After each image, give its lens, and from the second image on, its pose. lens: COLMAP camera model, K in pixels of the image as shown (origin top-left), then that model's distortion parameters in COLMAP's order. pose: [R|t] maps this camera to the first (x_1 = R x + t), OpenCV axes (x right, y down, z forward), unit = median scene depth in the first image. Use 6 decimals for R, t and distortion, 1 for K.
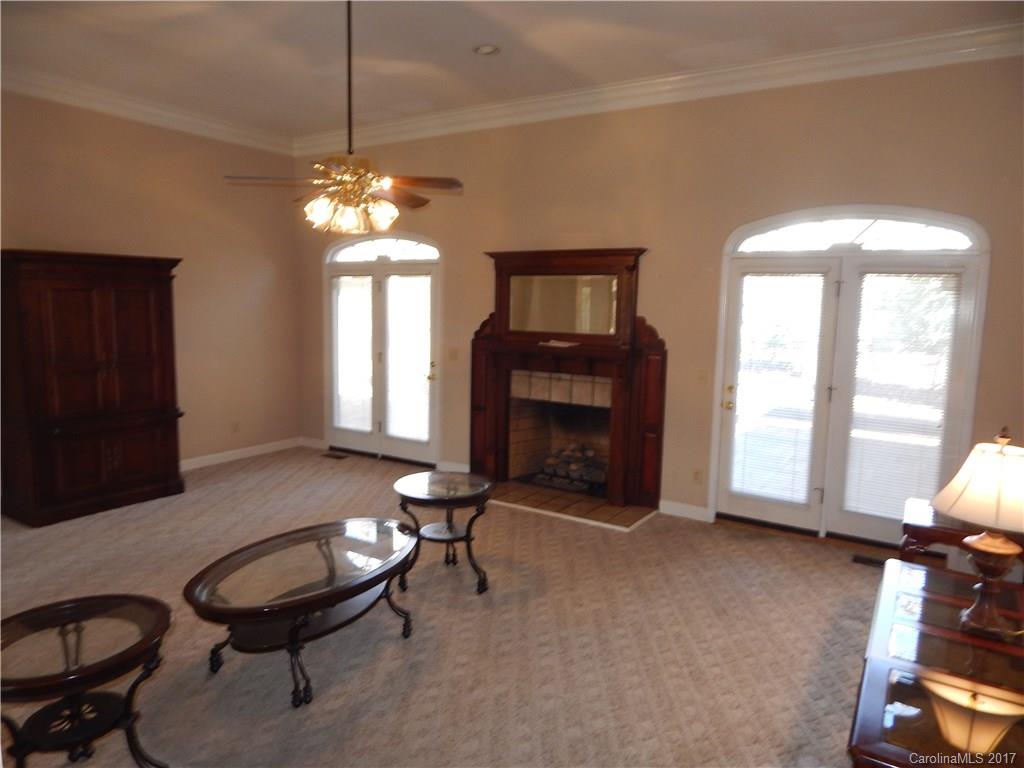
lens RADIAL K [[686.2, 0, 514.2], [0, 686.2, 379.8], [0, 0, 1]] dist [0.030769, -0.020063]
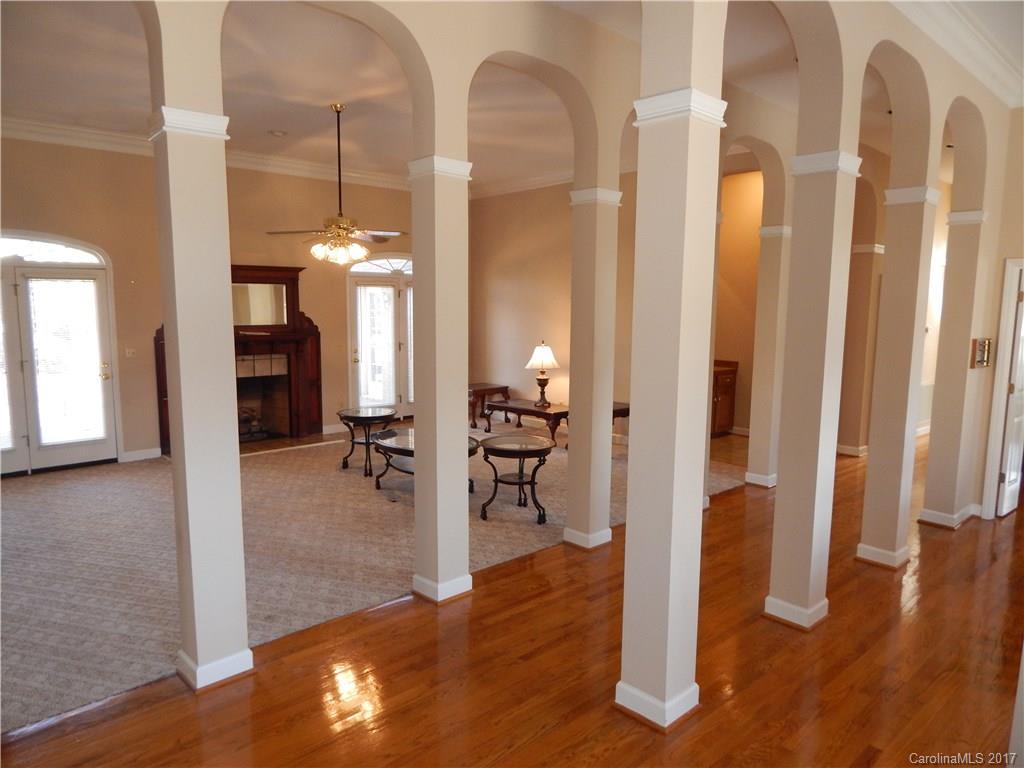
lens RADIAL K [[686.2, 0, 518.0], [0, 686.2, 373.8], [0, 0, 1]] dist [0.030769, -0.020063]
pose [[0.249556, -0.123564, 0.960444, -1.132491], [0.108471, 0.989151, 0.099073, -0.051249], [-0.962266, 0.079456, 0.260252, 0.135765]]
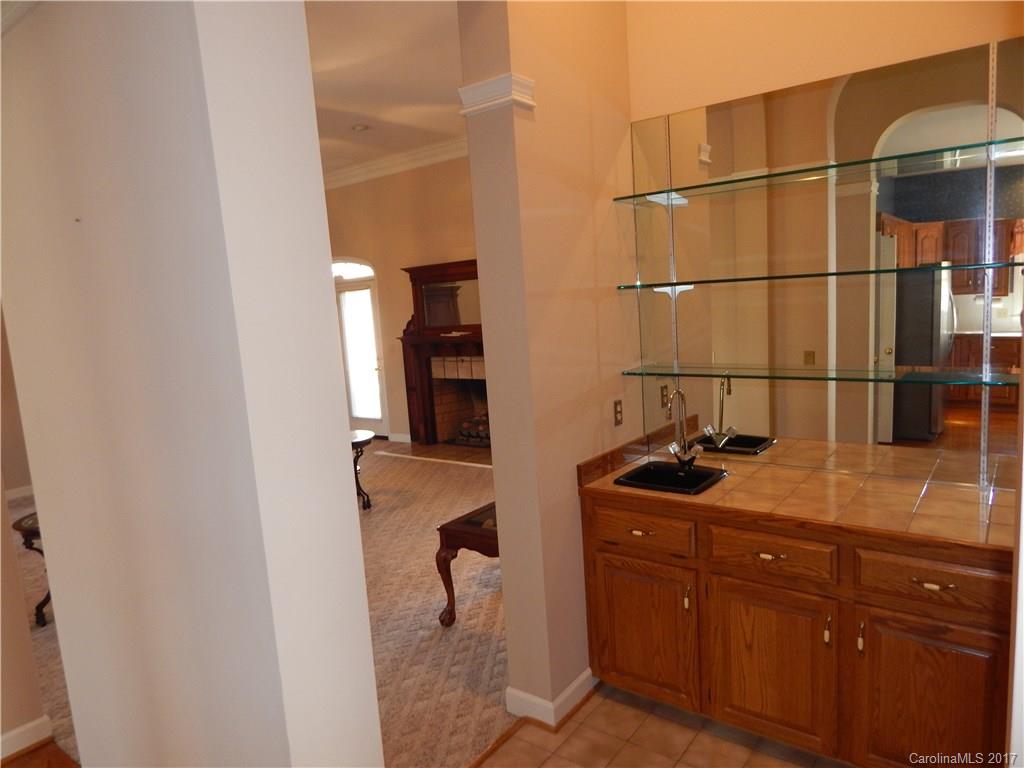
lens RADIAL K [[686.2, 0, 516.4], [0, 686.2, 379.1], [0, 0, 1]] dist [0.030769, -0.020063]
pose [[0.992623, -0.082117, -0.089195, 0.286399], [0.082858, 0.996551, 0.004628, 0.036217], [0.088507, -0.011984, 0.996003, -0.289519]]
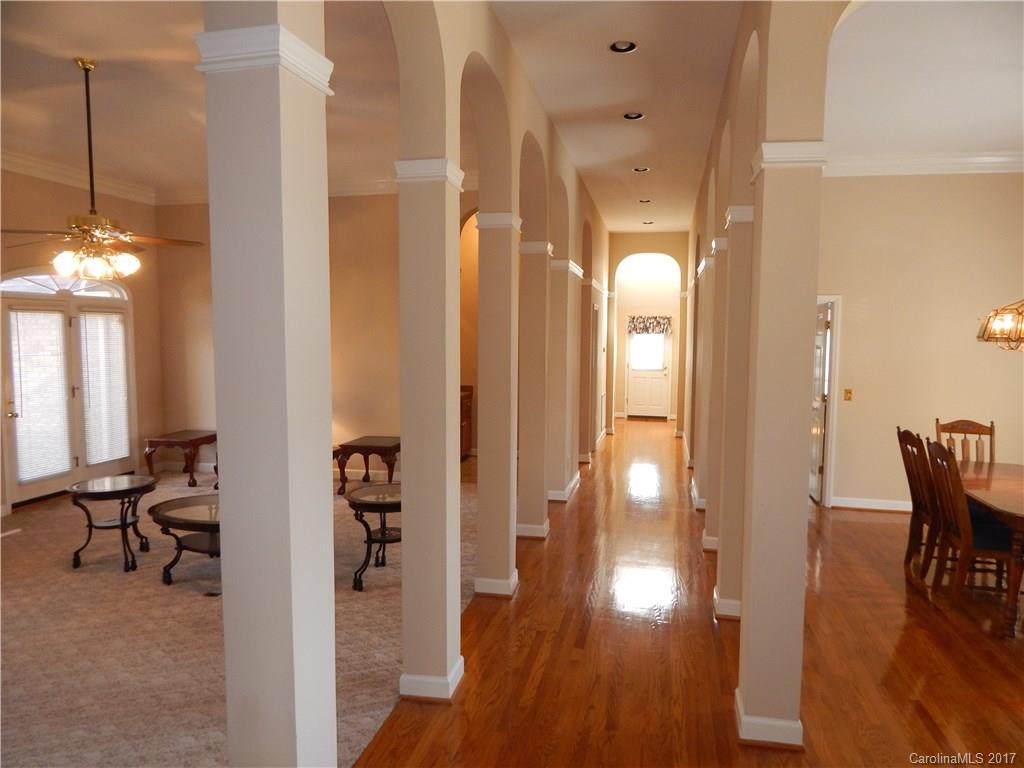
lens RADIAL K [[686.2, 0, 518.4], [0, 686.2, 376.8], [0, 0, 1]] dist [0.030769, -0.020063]
pose [[-0.340576, -0.088243, 0.936067, -1.044779], [0.102227, 0.986208, 0.130164, -0.089979], [-0.934643, 0.140022, -0.326858, 0.487011]]
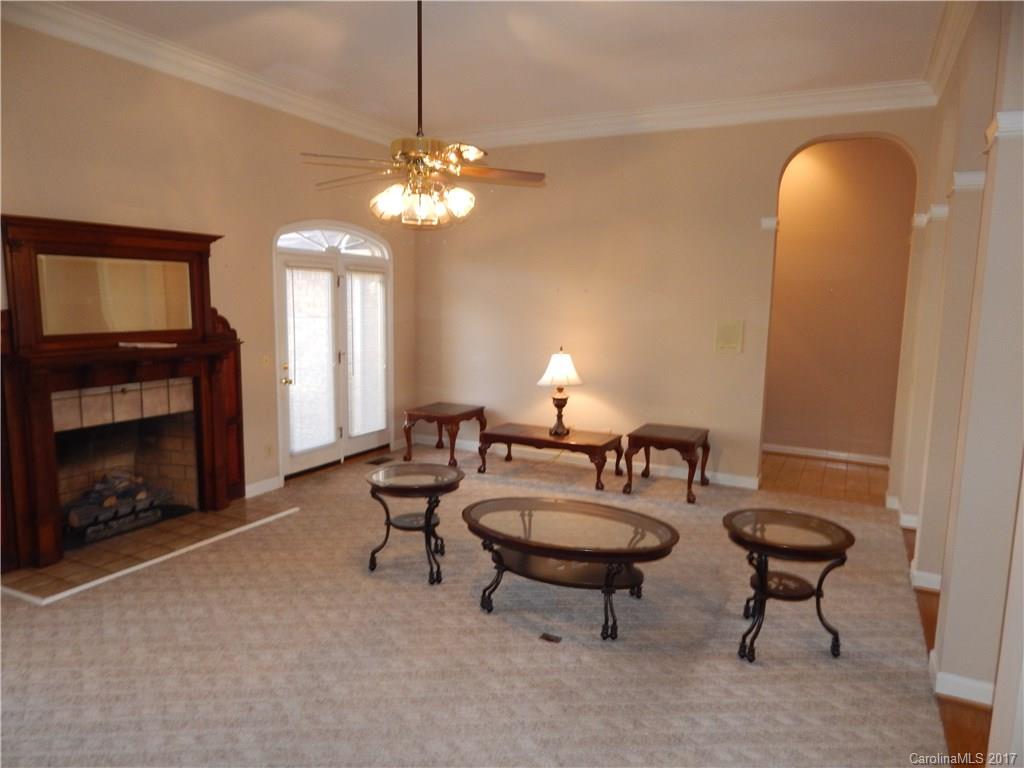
lens RADIAL K [[686.2, 0, 515.4], [0, 686.2, 382.8], [0, 0, 1]] dist [0.030769, -0.020063]
pose [[-0.100865, -0.148952, 0.983687, -0.774073], [0.096378, 0.982616, 0.158672, -0.095396], [-0.990221, 0.110810, -0.084756, 0.641494]]
